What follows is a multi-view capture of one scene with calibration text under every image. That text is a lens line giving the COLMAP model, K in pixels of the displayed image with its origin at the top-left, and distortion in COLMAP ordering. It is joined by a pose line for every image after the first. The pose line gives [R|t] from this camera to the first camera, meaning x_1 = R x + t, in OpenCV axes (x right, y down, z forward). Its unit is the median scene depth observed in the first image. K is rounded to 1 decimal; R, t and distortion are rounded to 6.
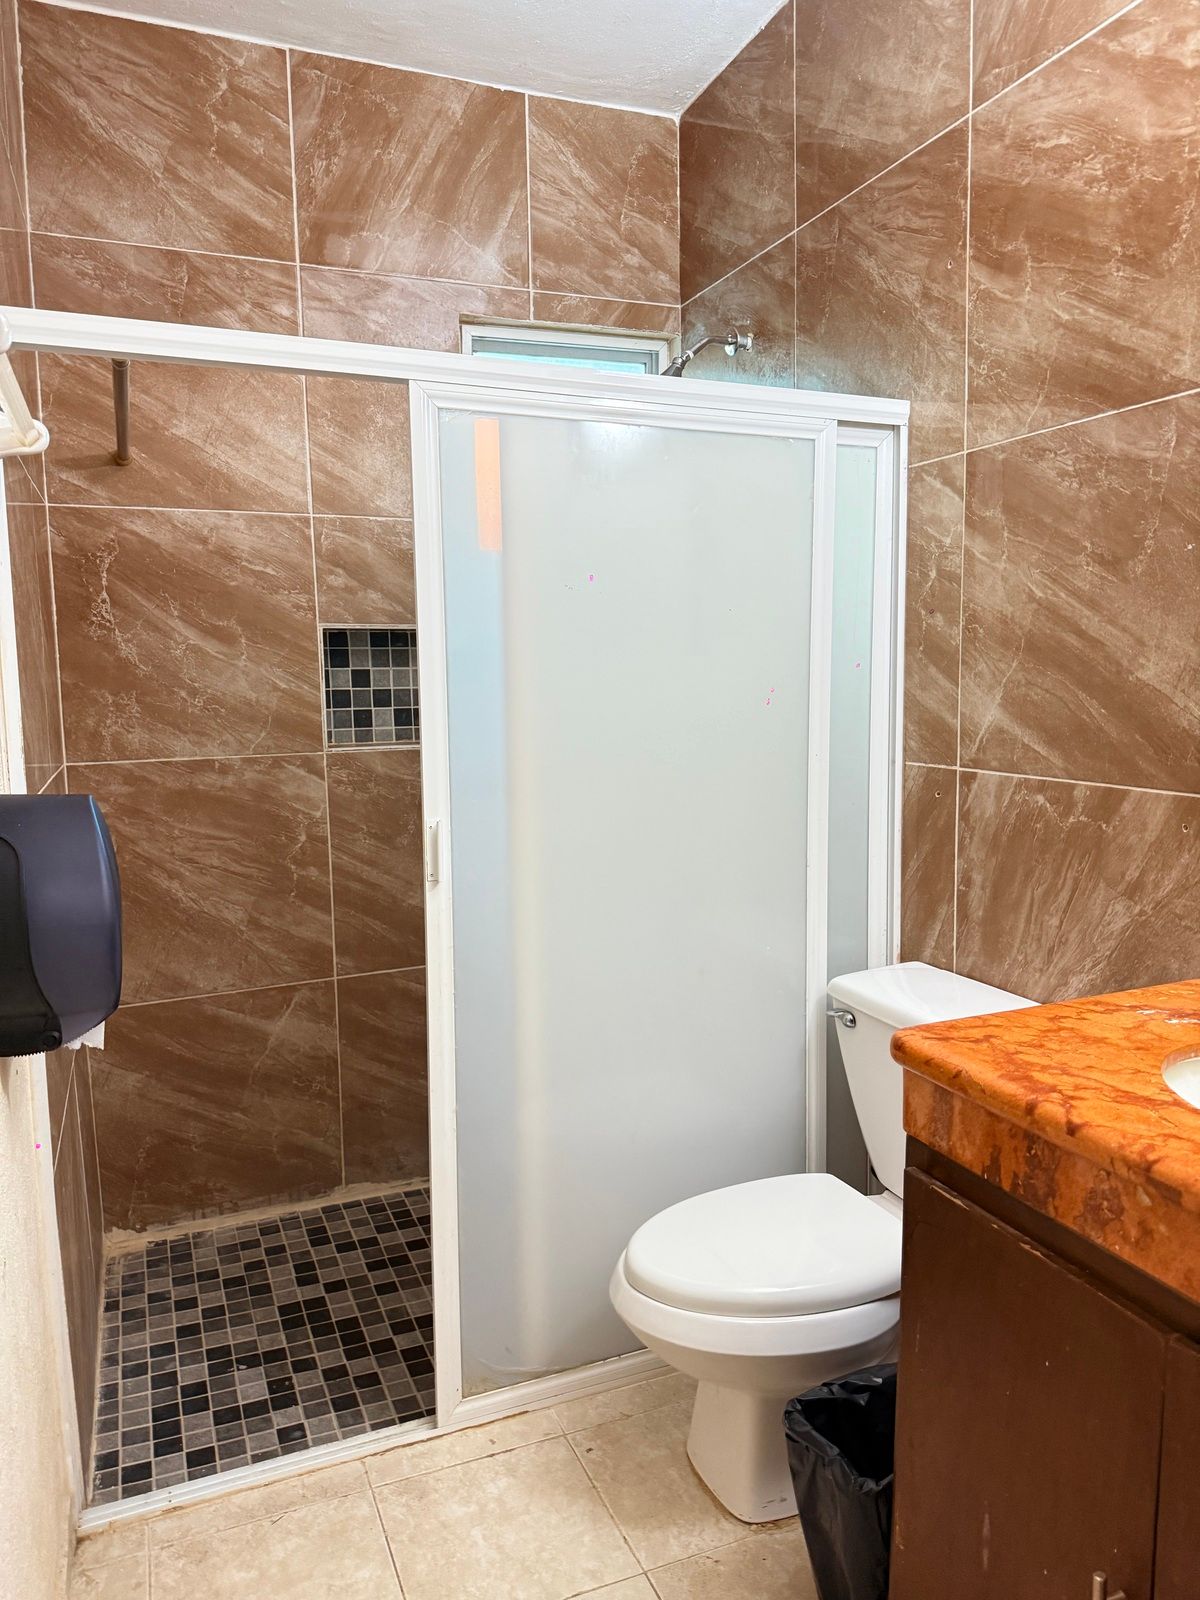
lens RADIAL K [[1131.3, 0, 634.5], [0, 1131.3, 827.9], [0, 0, 1]] dist [0.015820, -0.022190]
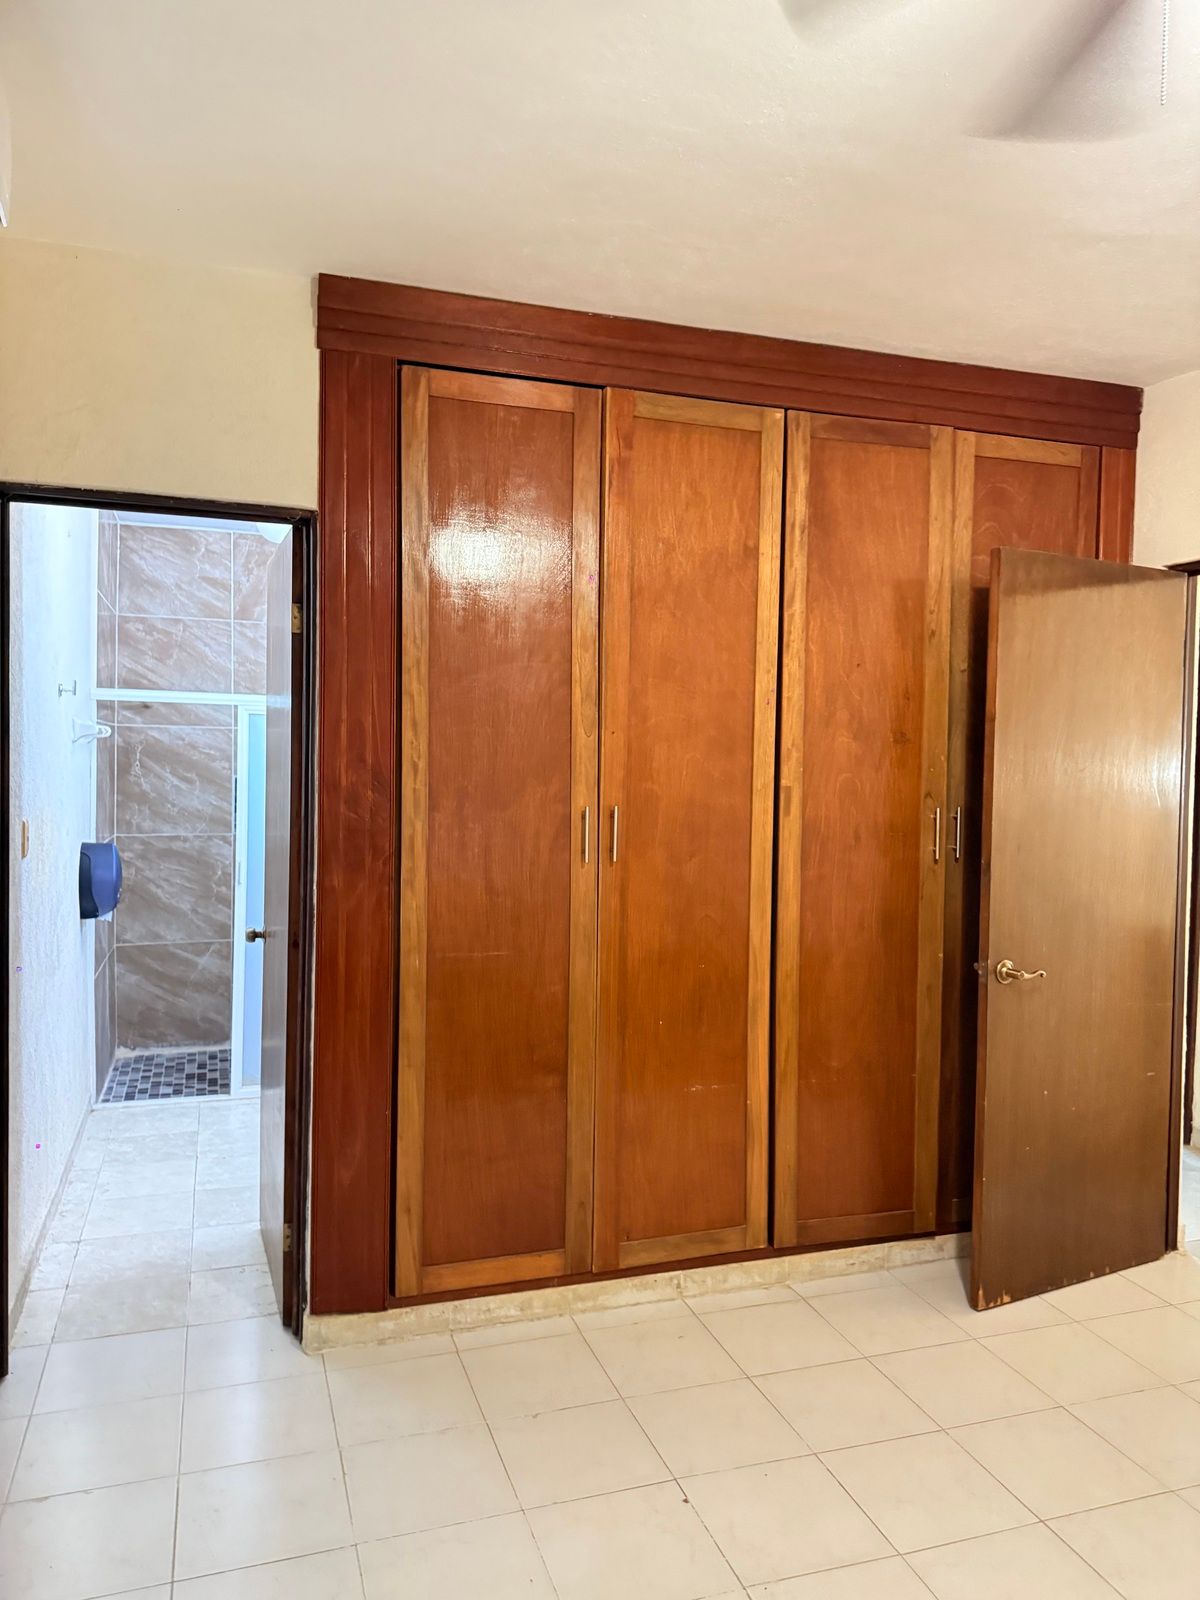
lens RADIAL K [[1131.3, 0, 632.6], [0, 1131.3, 831.1], [0, 0, 1]] dist [0.015820, -0.022190]
pose [[0.997268, 0.040242, -0.061948, 0.665655], [-0.044861, 0.996169, -0.075071, 0.059834], [0.058689, 0.077644, 0.995252, -1.190695]]
